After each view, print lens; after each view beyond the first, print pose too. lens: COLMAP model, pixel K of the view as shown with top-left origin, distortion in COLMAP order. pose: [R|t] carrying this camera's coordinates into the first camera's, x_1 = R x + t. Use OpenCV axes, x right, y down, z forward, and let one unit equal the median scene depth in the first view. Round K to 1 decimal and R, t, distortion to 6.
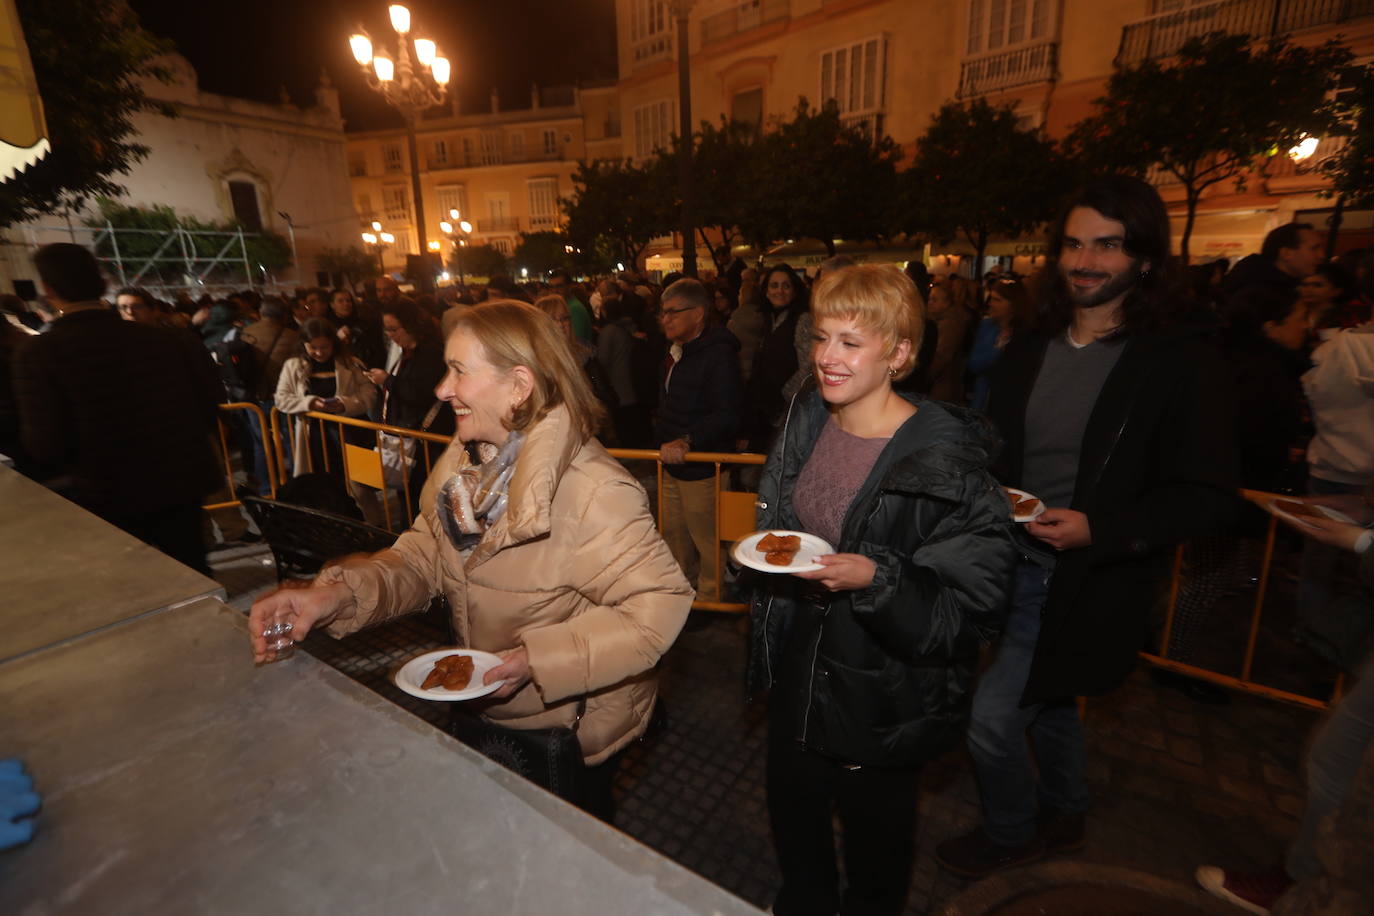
lens RADIAL K [[608.9, 0, 686.5], [0, 608.9, 459.4], [0, 0, 1]] dist [-0.042987, 0.010055]
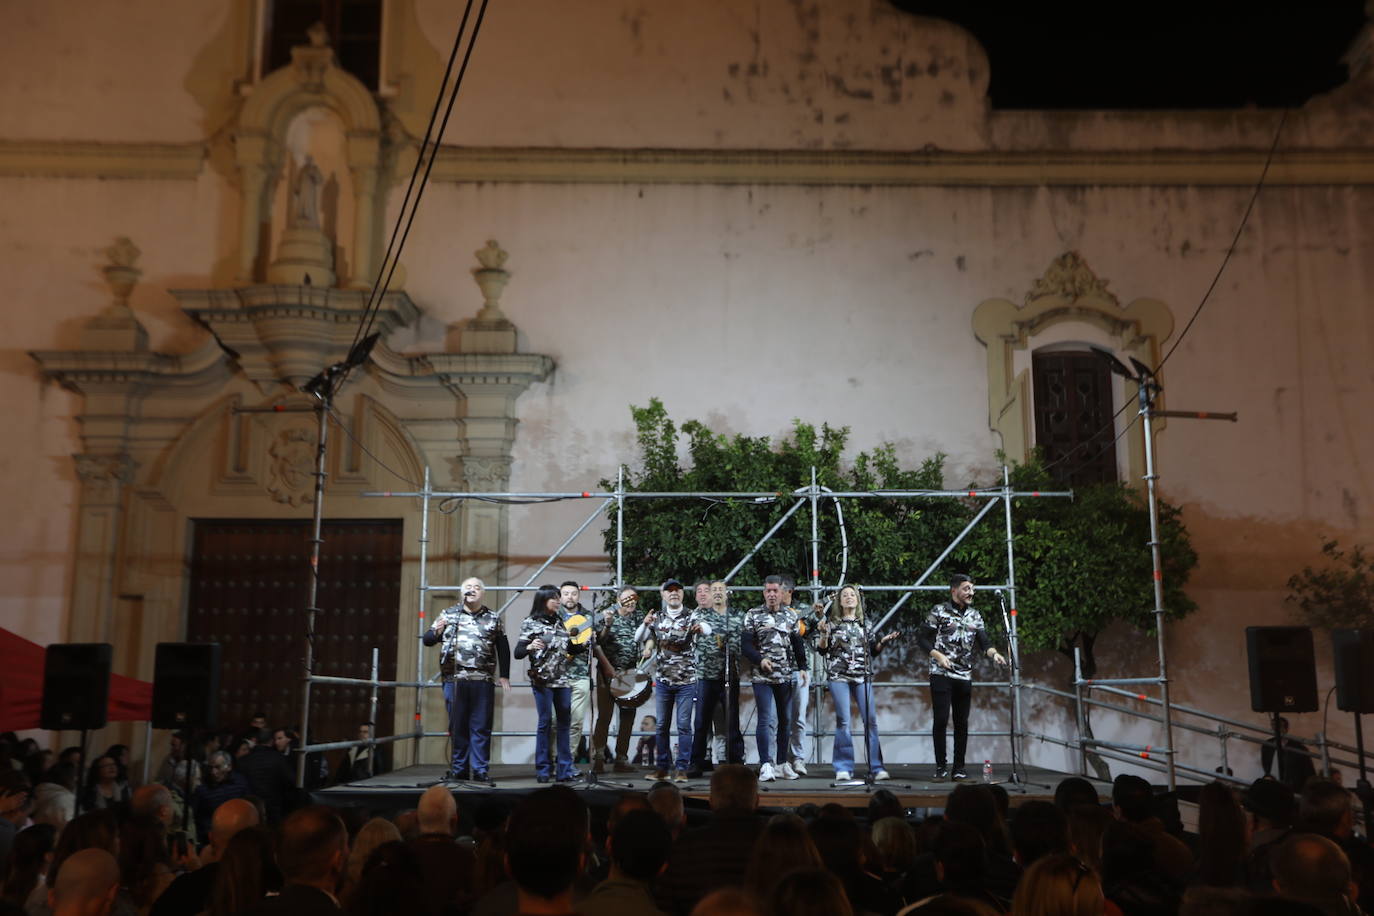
lens RADIAL K [[1264.9, 0, 695.3], [0, 1264.9, 426.1], [0, 0, 1]] dist [0.050118, 0.000000]
pose [[0.542410, -0.145411, -0.827434, -0.469962], [-0.250996, 0.911874, -0.324787, -0.249587], [0.801743, 0.383851, 0.458112, 0.820727]]
